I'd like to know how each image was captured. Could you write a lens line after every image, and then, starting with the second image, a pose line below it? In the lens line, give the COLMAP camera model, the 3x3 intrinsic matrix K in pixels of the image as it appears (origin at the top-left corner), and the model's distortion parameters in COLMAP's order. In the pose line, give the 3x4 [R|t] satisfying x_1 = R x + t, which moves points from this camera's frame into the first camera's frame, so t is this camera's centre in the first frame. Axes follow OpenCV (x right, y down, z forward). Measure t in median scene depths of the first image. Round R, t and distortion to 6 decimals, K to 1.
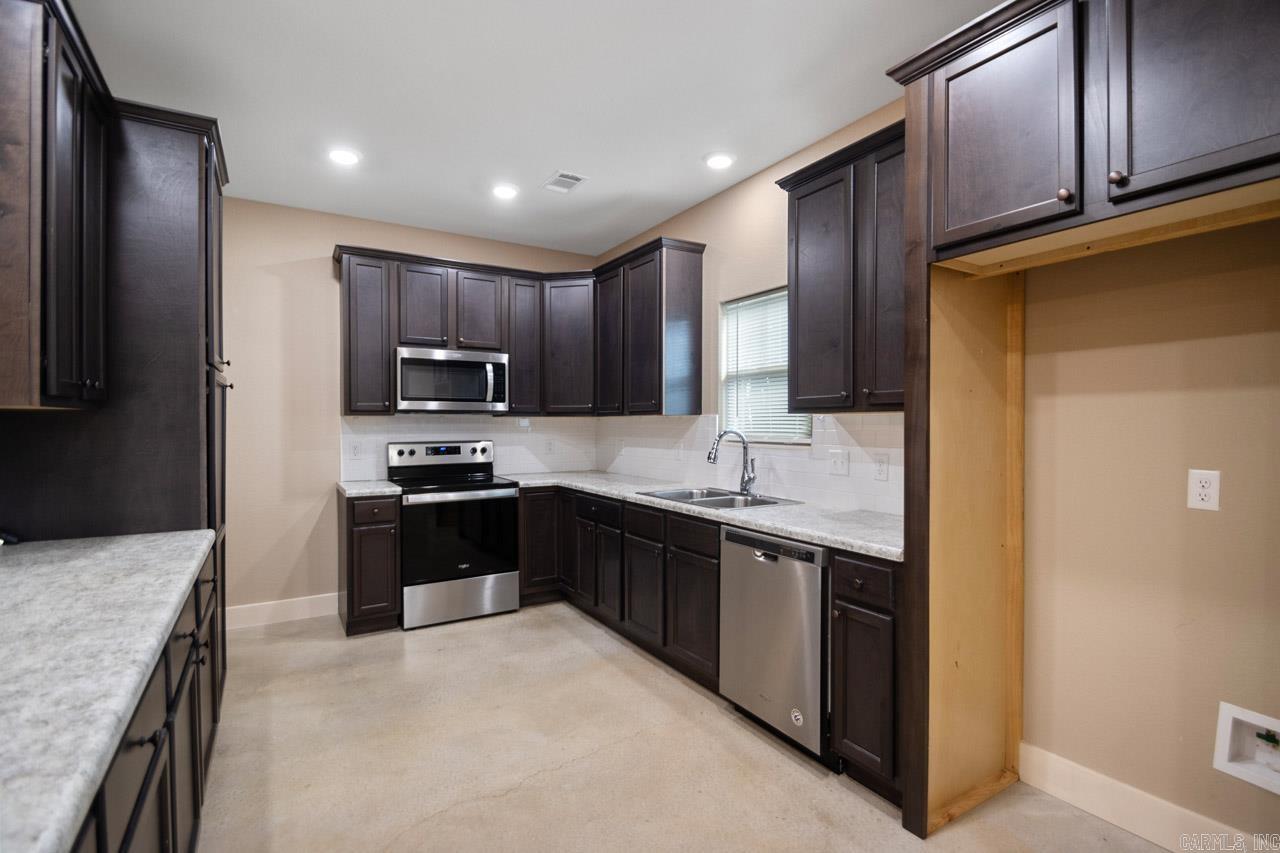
lens RADIAL K [[597.1, 0, 647.1], [0, 597.1, 431.3], [0, 0, 1]] dist [0.017588, -0.019602]
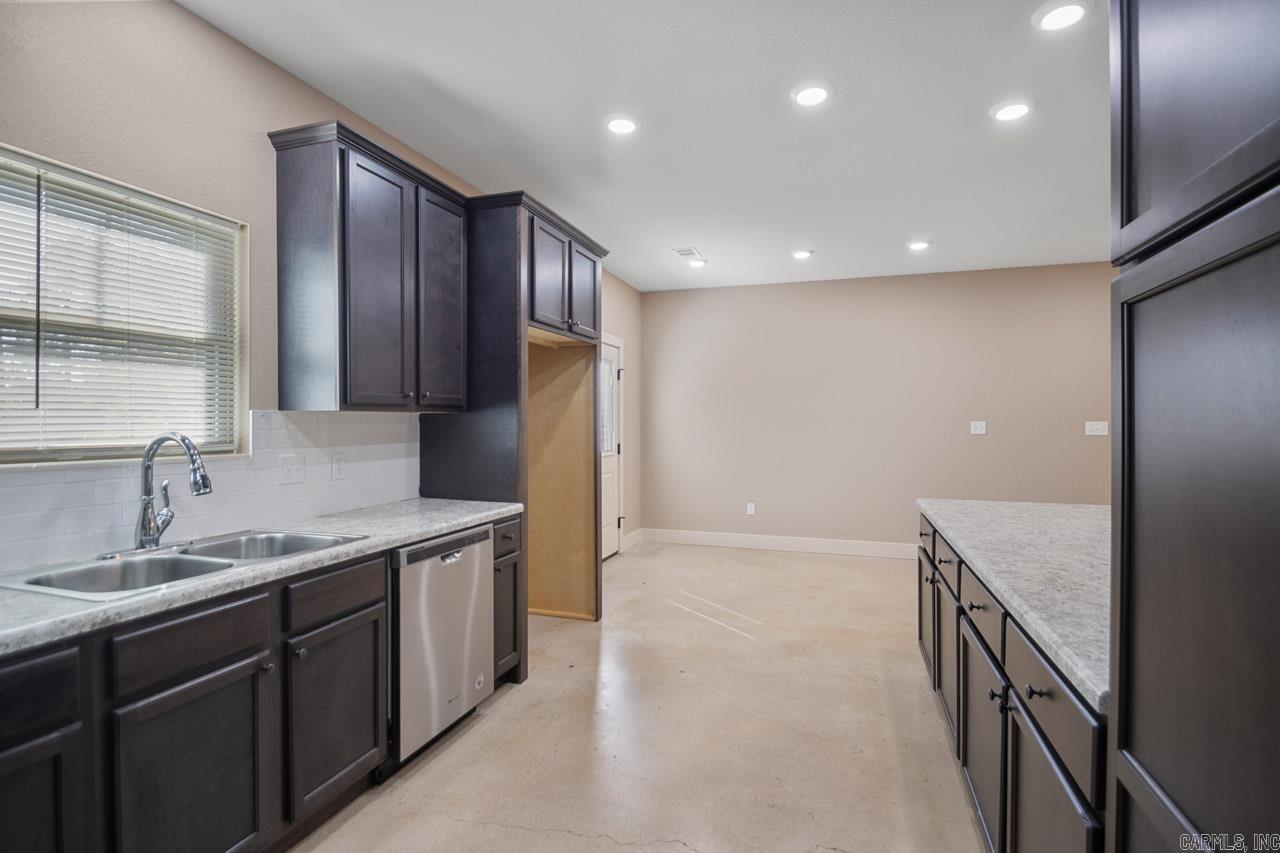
lens RADIAL K [[607.4, 0, 655.5], [0, 607.4, 423.2], [0, 0, 1]] dist [0.017697, -0.018095]
pose [[-0.655466, -0.003010, 0.755219, -0.566686], [0.009528, 0.999880, 0.012255, -0.014870], [-0.755165, 0.015228, -0.655358, 1.013190]]
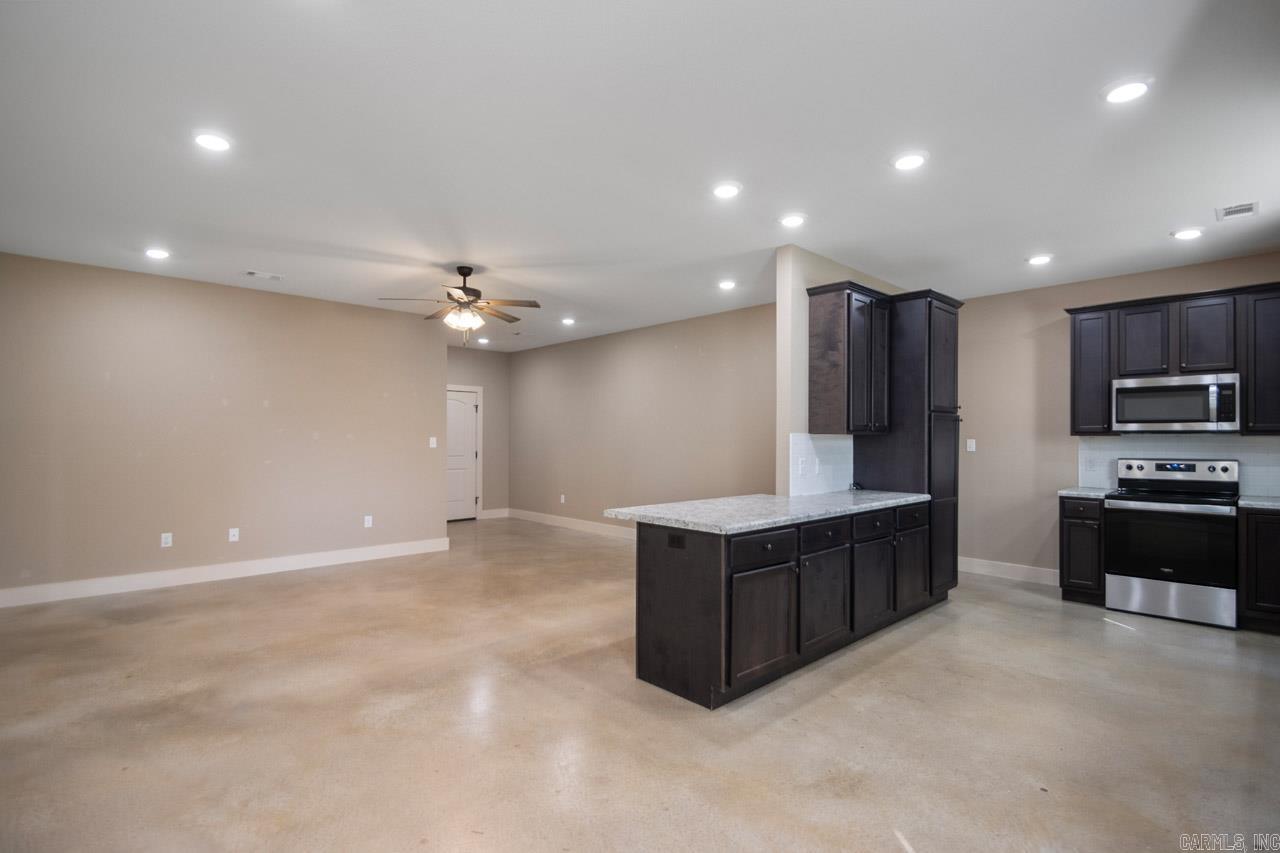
lens RADIAL K [[597.1, 0, 647.1], [0, 597.1, 431.3], [0, 0, 1]] dist [0.017588, -0.019602]
pose [[0.206389, -0.010463, -0.978414, 0.693064], [-0.018881, 0.999714, -0.014673, 0.000789], [0.978288, 0.021502, 0.206132, -0.219587]]
